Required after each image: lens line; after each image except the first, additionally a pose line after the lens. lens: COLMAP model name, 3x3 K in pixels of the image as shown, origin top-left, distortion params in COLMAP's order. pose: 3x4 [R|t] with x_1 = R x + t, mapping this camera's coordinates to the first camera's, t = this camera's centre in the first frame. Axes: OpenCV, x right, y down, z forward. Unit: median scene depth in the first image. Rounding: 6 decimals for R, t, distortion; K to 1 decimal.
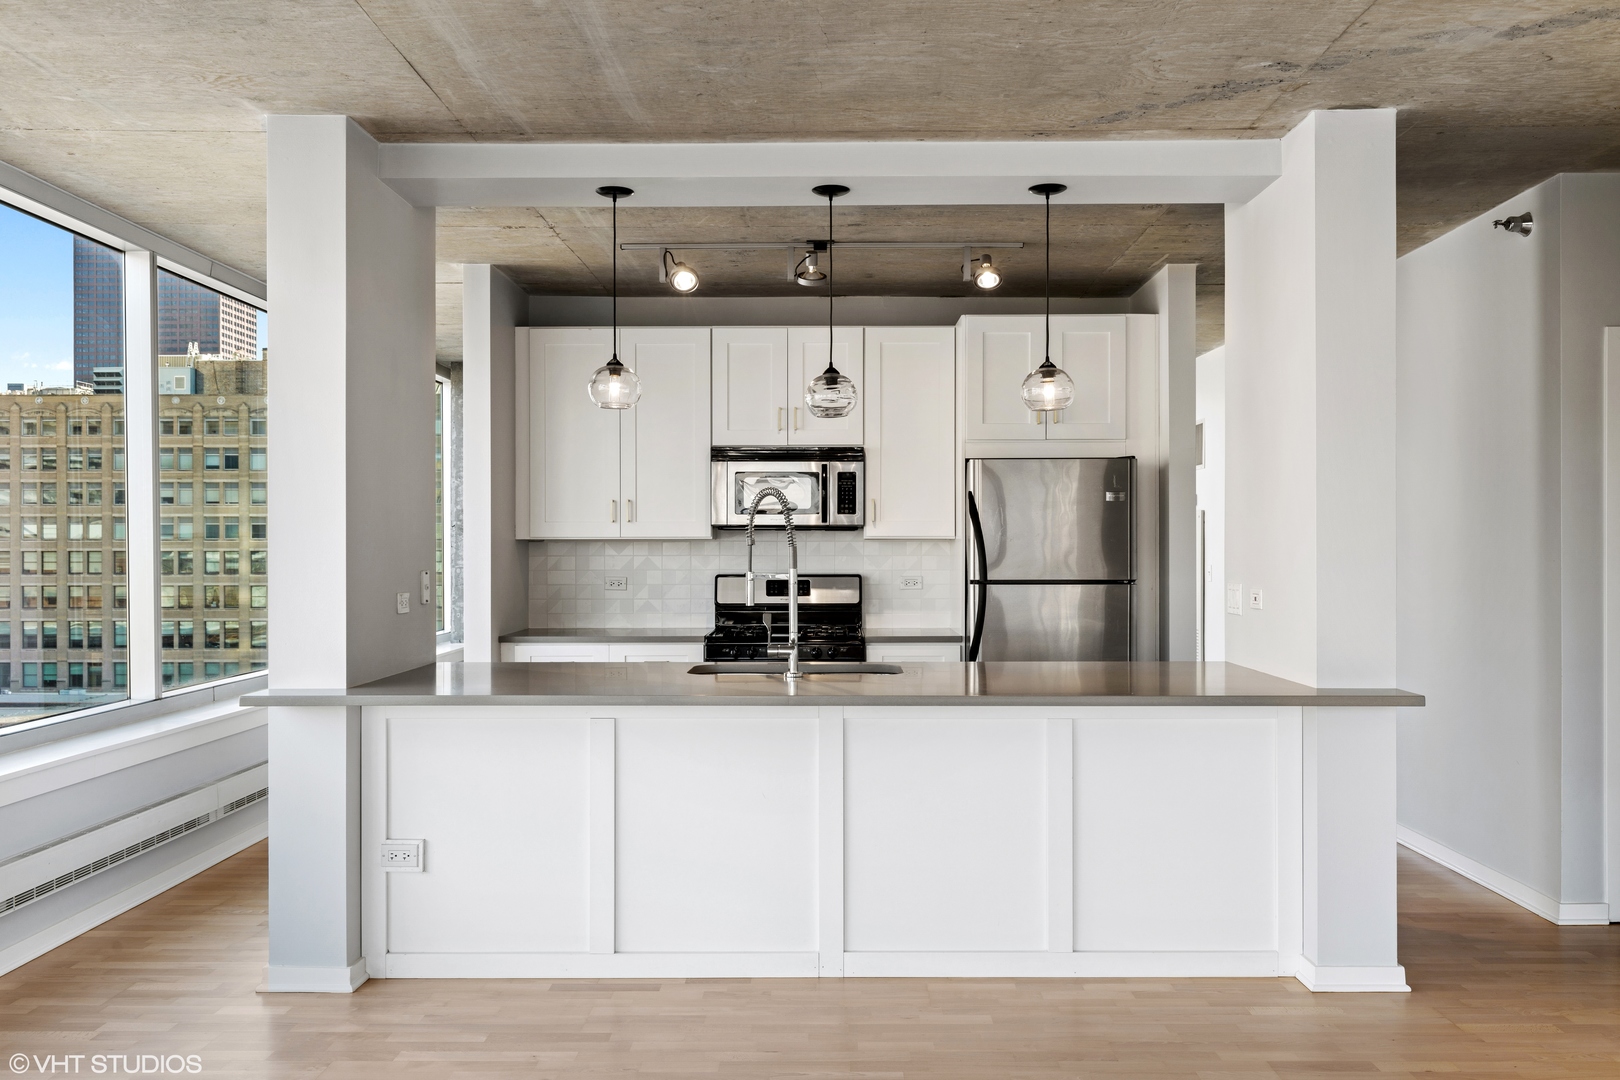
lens RADIAL K [[1324.3, 0, 815.7], [0, 1324.3, 547.2], [0, 0, 1]] dist [0.004103, 0.004502]
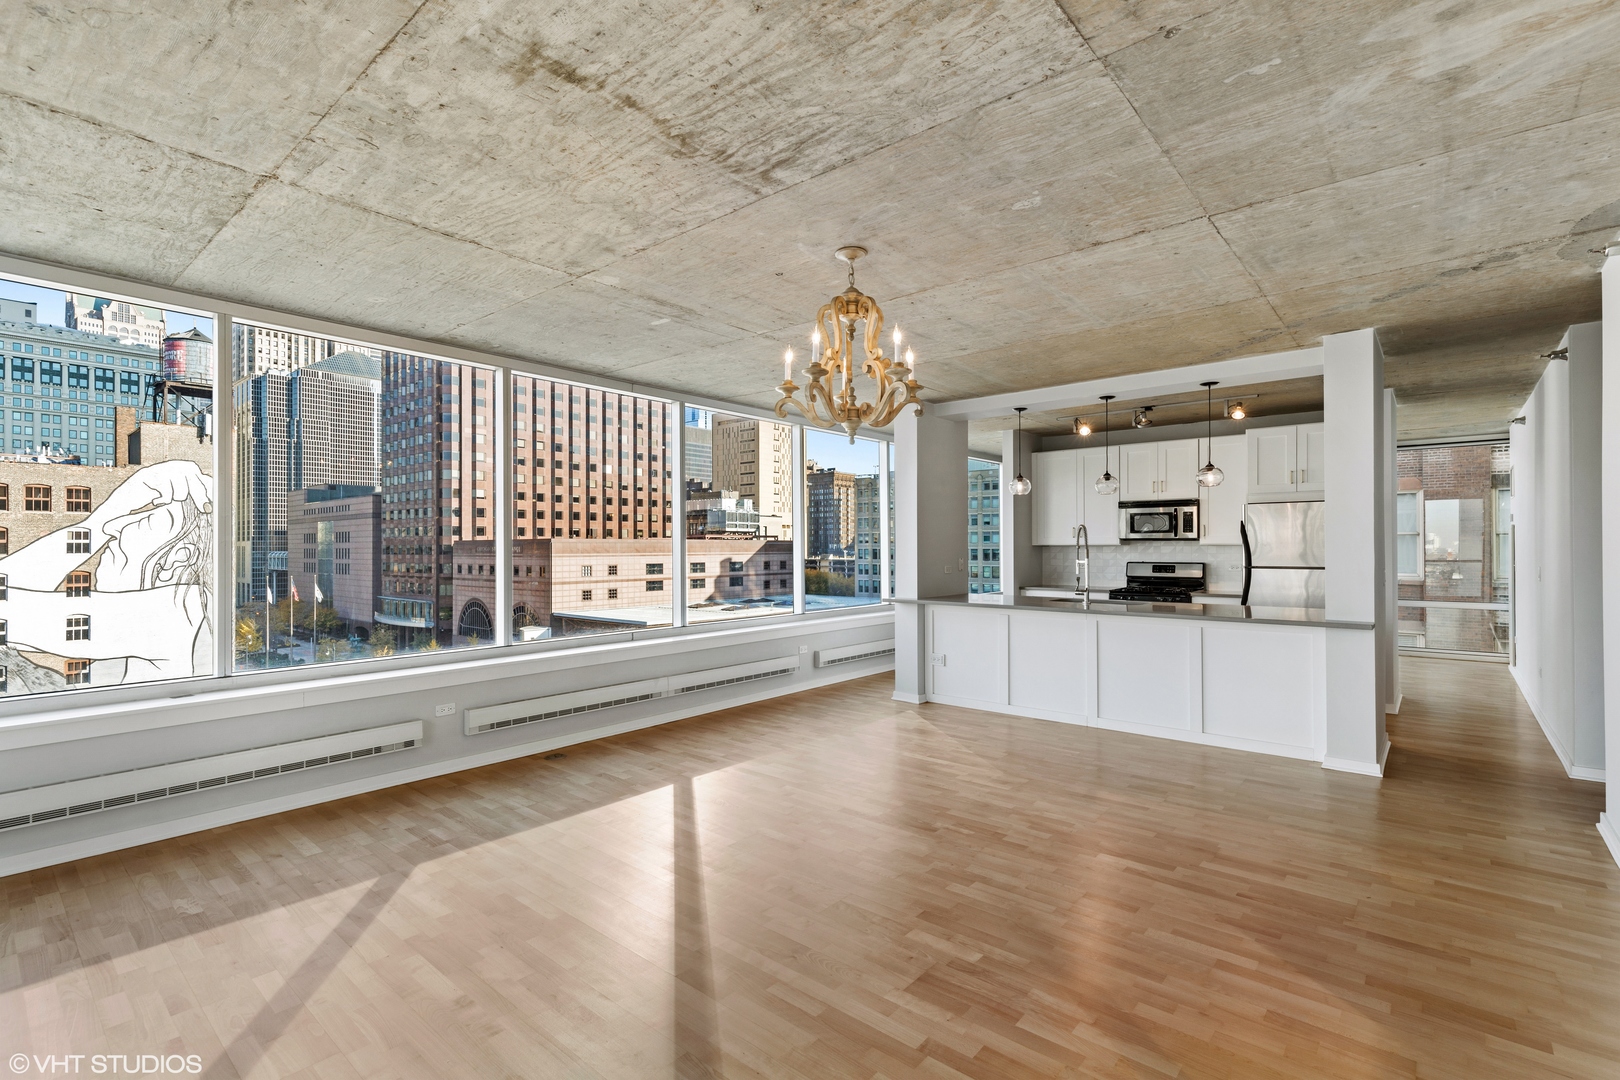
lens RADIAL K [[734.2, 0, 815.1], [0, 734.2, 542.5], [0, 0, 1]] dist [0.016634, -0.000474]
pose [[0.770244, -0.005183, -0.637729, 0.304600], [0.000995, 0.999976, -0.006925, -0.002688], [0.637749, 0.004700, 0.770230, -0.230600]]
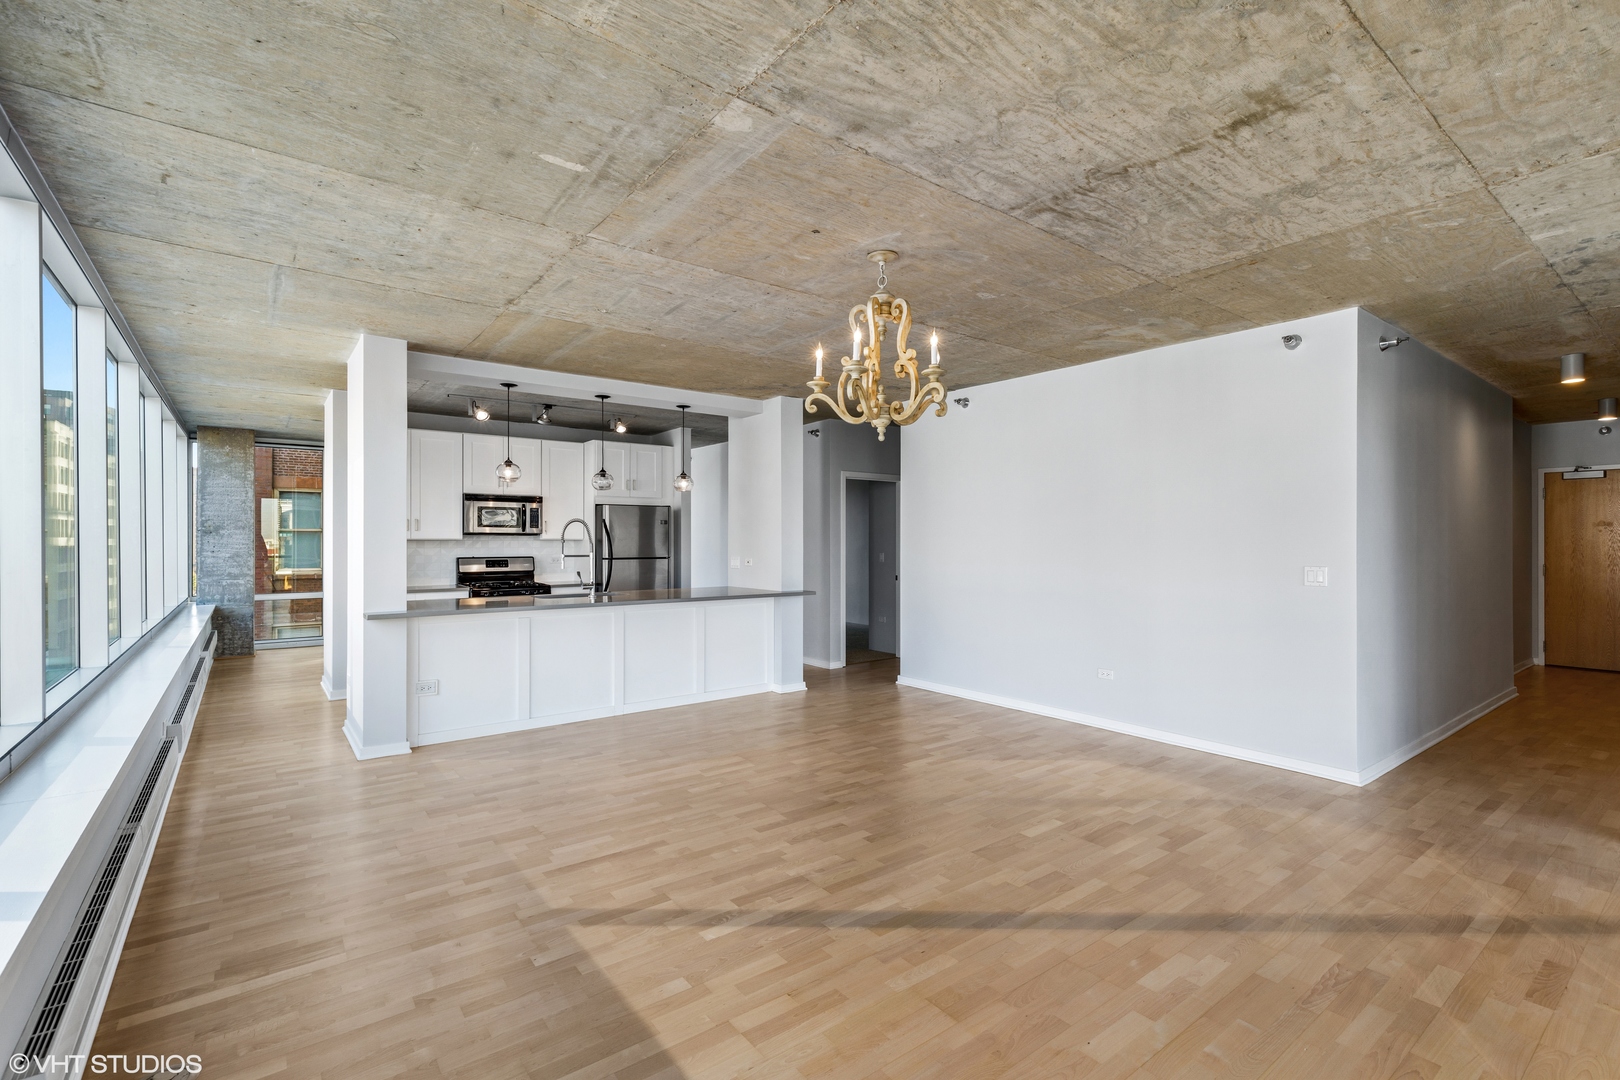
lens RADIAL K [[734.2, 0, 821.7], [0, 734.2, 540.6], [0, 0, 1]] dist [0.016634, -0.000474]
pose [[0.785301, 0.002220, 0.619110, -0.347088], [0.000040, 0.999993, -0.003637, -0.000631], [-0.619114, 0.002881, 0.785296, -0.210036]]
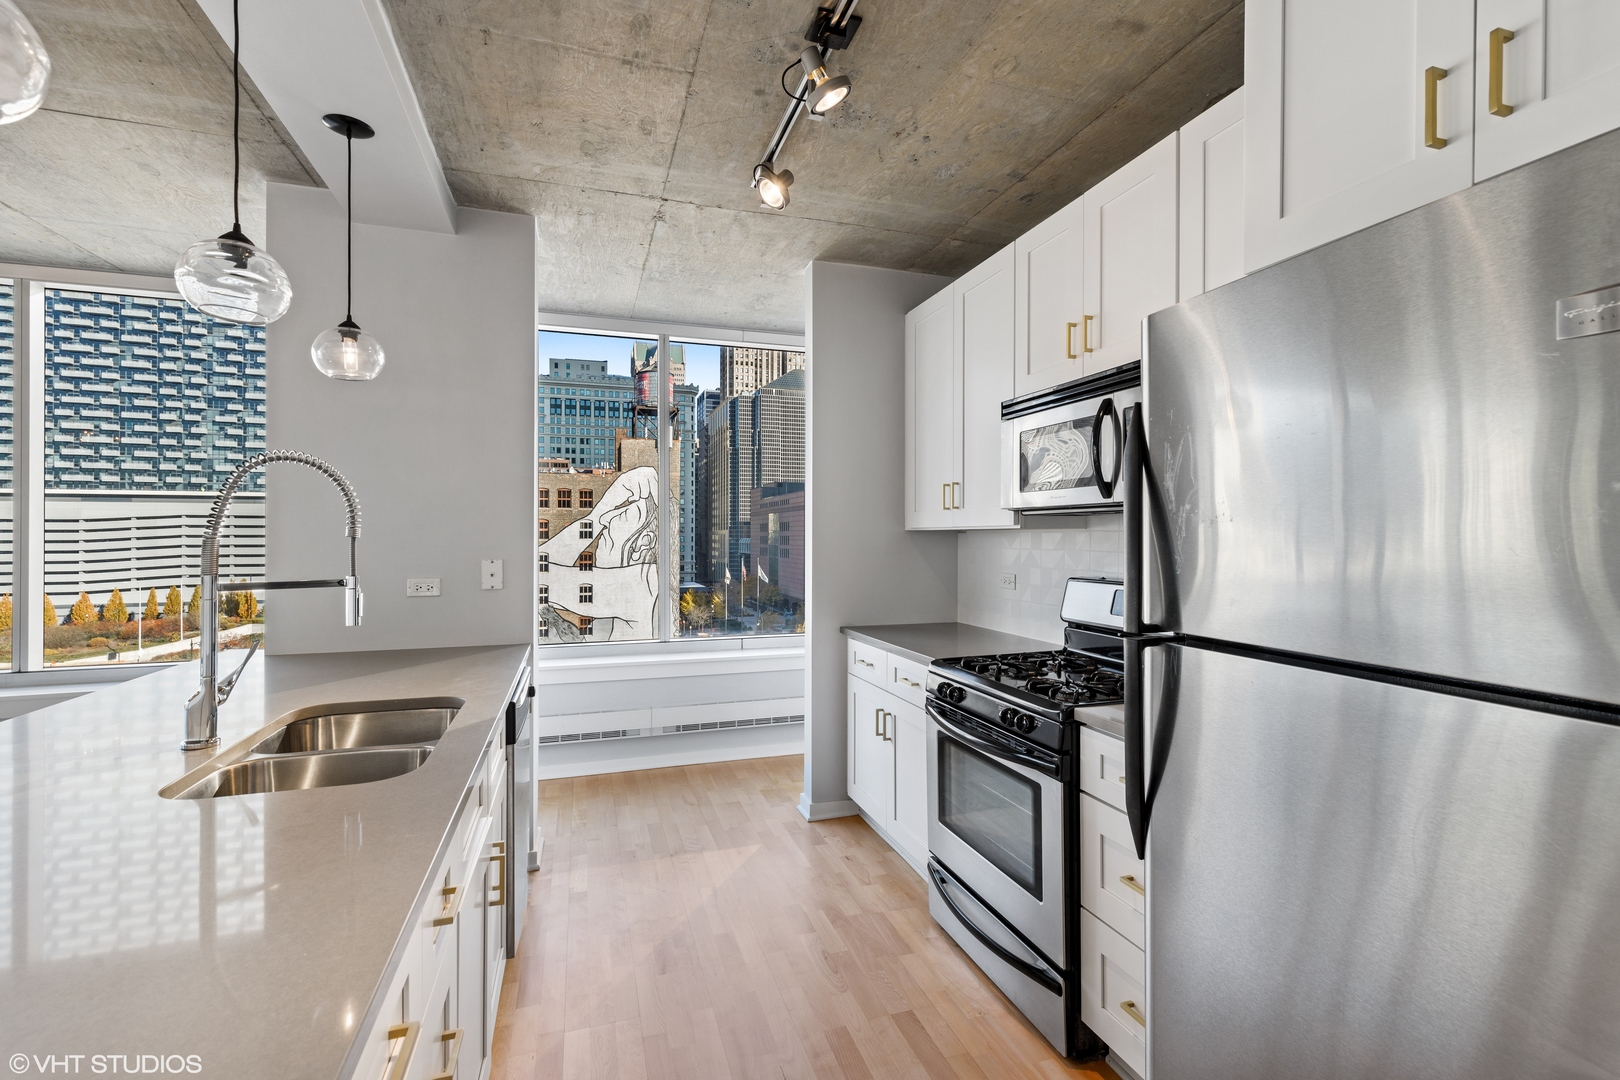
lens RADIAL K [[734.2, 0, 814.3], [0, 734.2, 529.4], [0, 0, 1]] dist [0.016634, -0.000474]
pose [[0.313231, -0.007302, -0.949649, 0.277802], [-0.002586, 0.999960, -0.008542, -0.001828], [0.949673, 0.005131, 0.313200, 0.780321]]
